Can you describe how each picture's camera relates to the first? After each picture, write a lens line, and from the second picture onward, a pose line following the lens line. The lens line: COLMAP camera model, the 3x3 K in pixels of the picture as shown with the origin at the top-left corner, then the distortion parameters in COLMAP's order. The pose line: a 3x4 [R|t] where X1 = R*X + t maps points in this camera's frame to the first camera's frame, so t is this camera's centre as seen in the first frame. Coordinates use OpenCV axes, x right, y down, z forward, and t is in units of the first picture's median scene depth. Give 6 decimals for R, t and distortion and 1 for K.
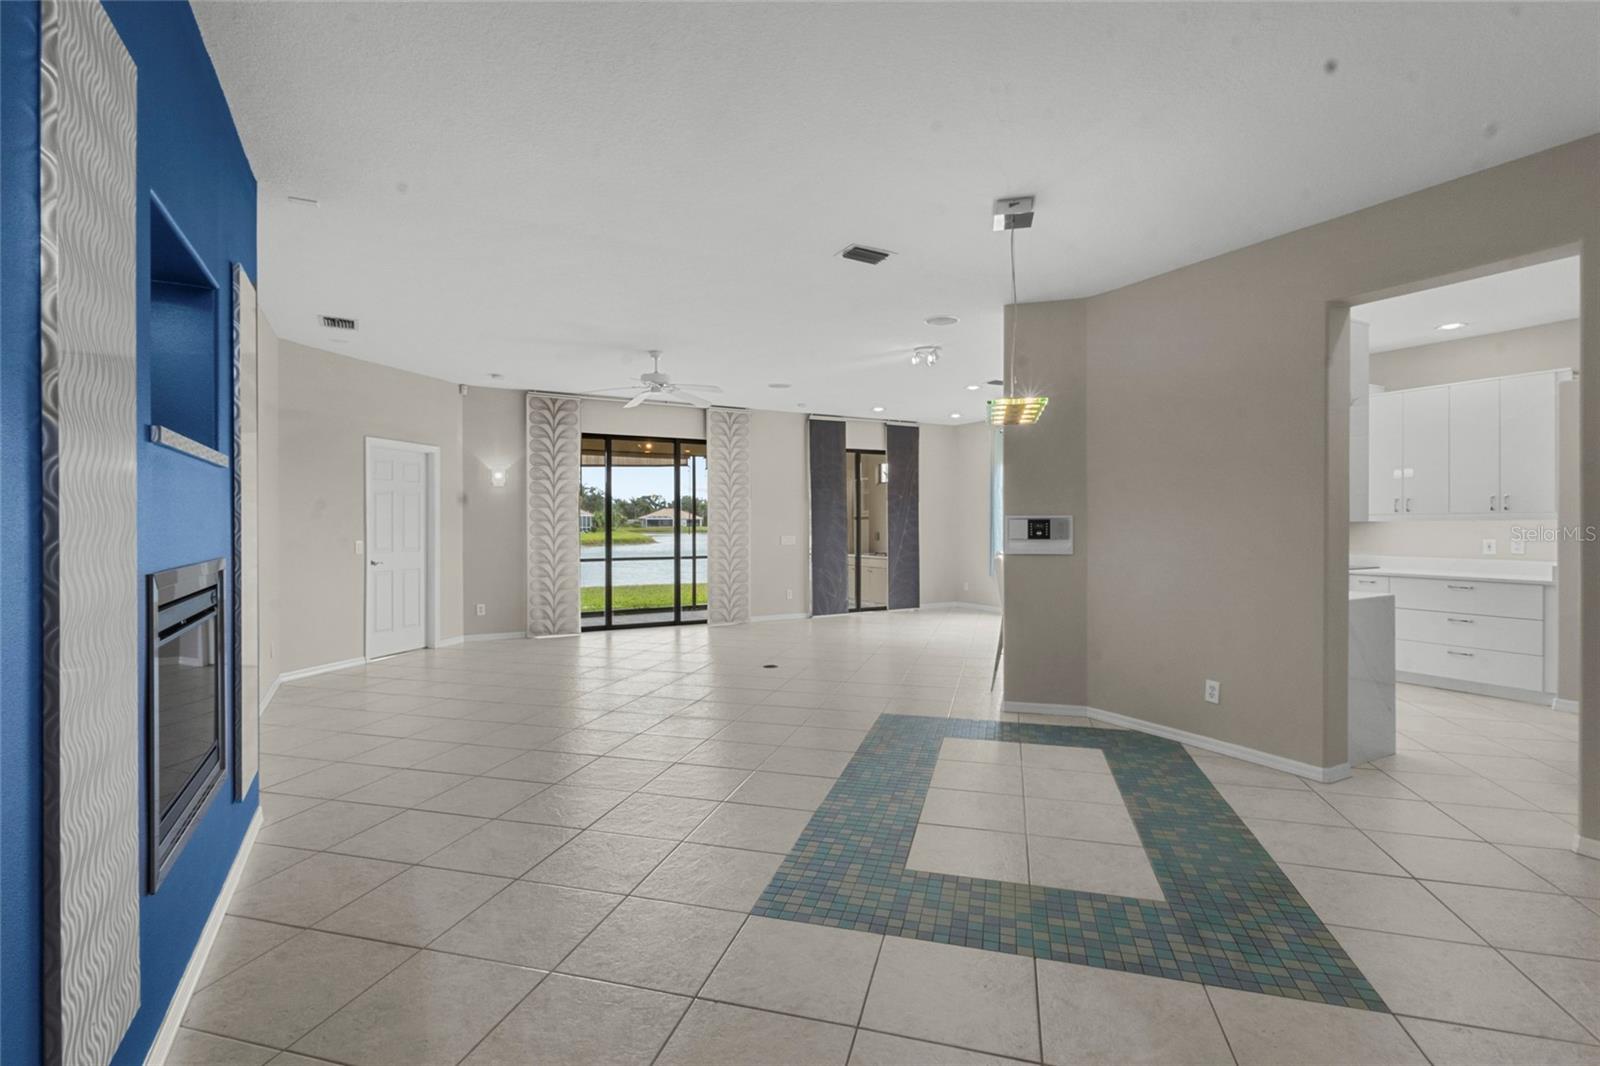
lens RADIAL K [[738.6, 0, 796.6], [0, 738.6, 526.3], [0, 0, 1]] dist [-0.000163, 0.001404]
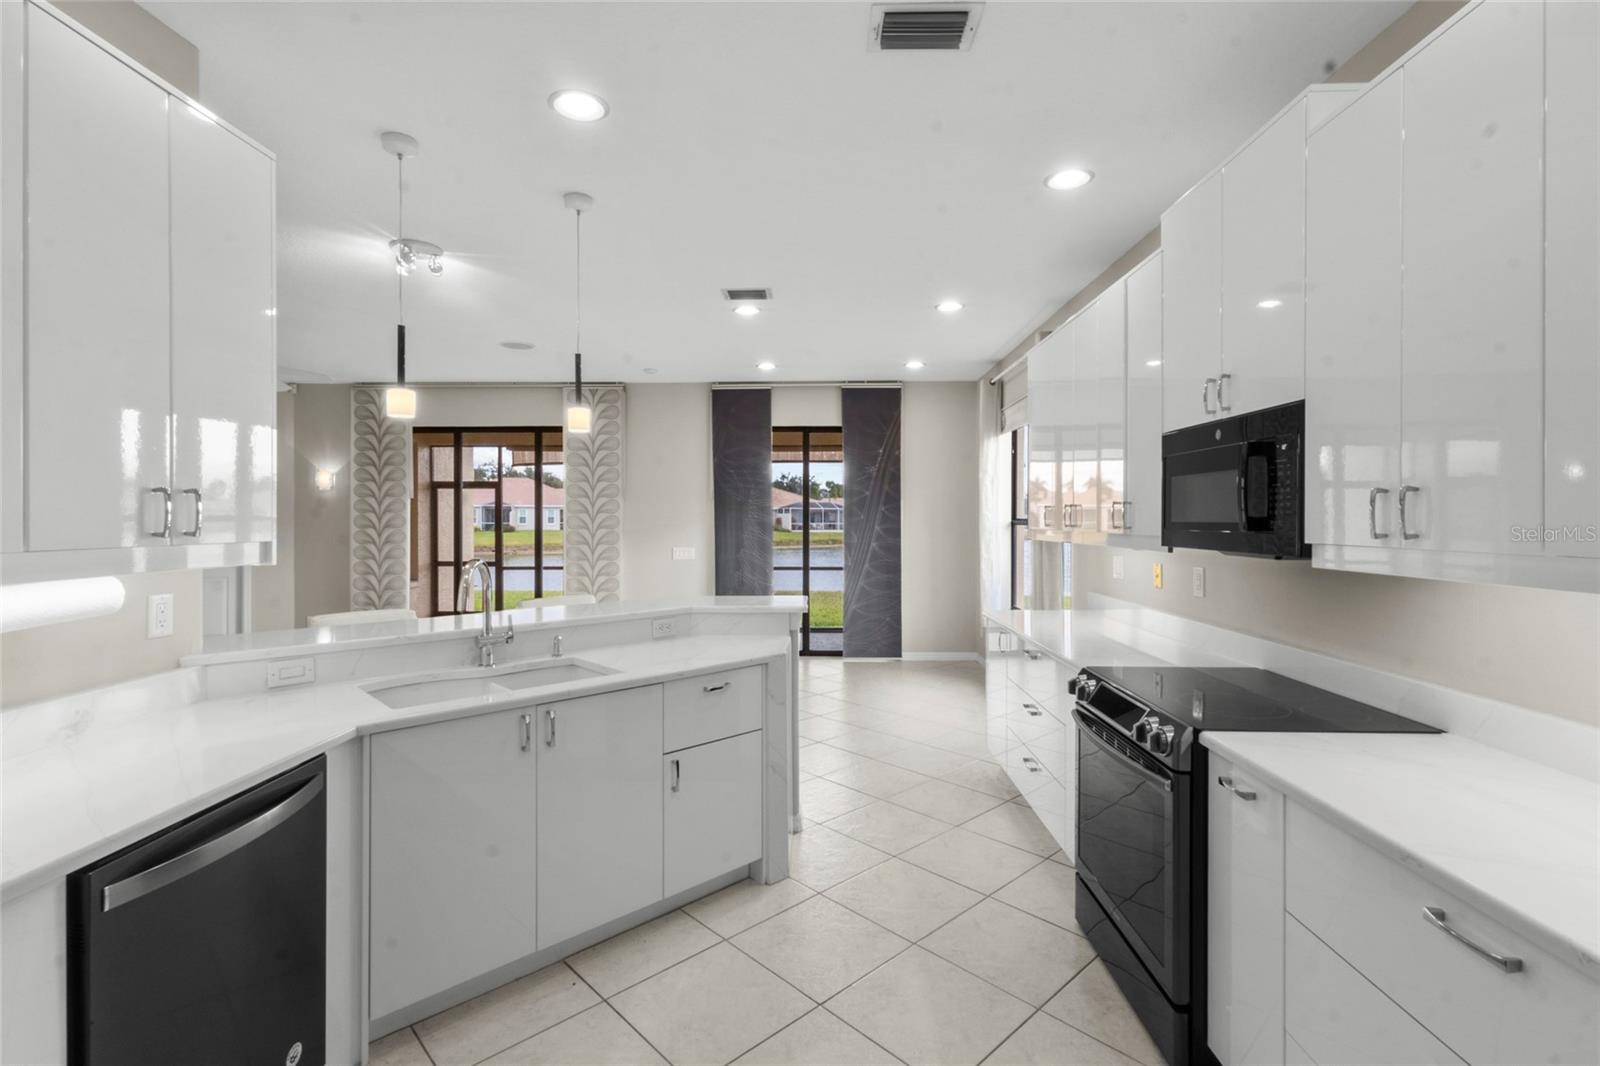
lens RADIAL K [[737.9, 0, 795.9], [0, 737.9, 520.9], [0, 0, 1]] dist [-0.000092, 0.001300]
pose [[0.858016, 0.004424, -0.513604, 0.694859], [-0.005023, 0.999987, 0.000221, -0.022390], [0.513599, 0.002390, 0.858027, 0.612955]]
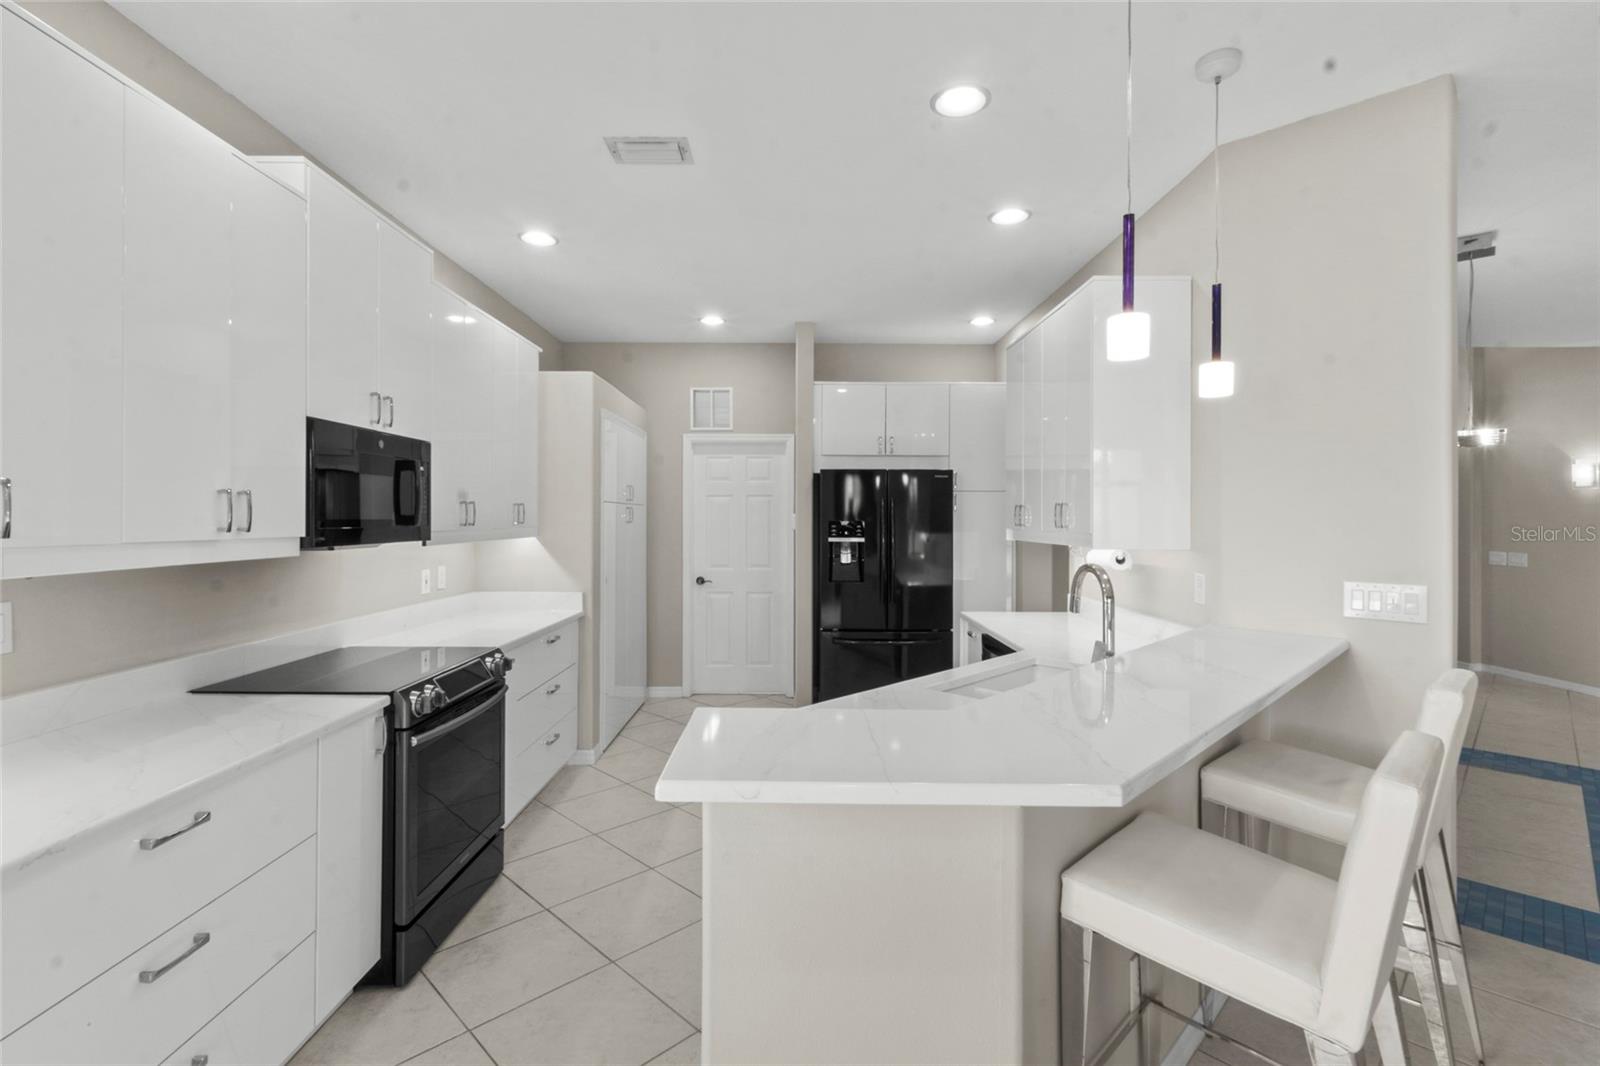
lens RADIAL K [[741.5, 0, 799.4], [0, 741.5, 514.3], [0, 0, 1]] dist [-0.000044, 0.005654]
pose [[-0.871326, 0.000554, 0.490704, 0.310089], [0.000633, 1.000000, -0.000004, -0.024805], [-0.490704, 0.000307, -0.871326, 1.217993]]
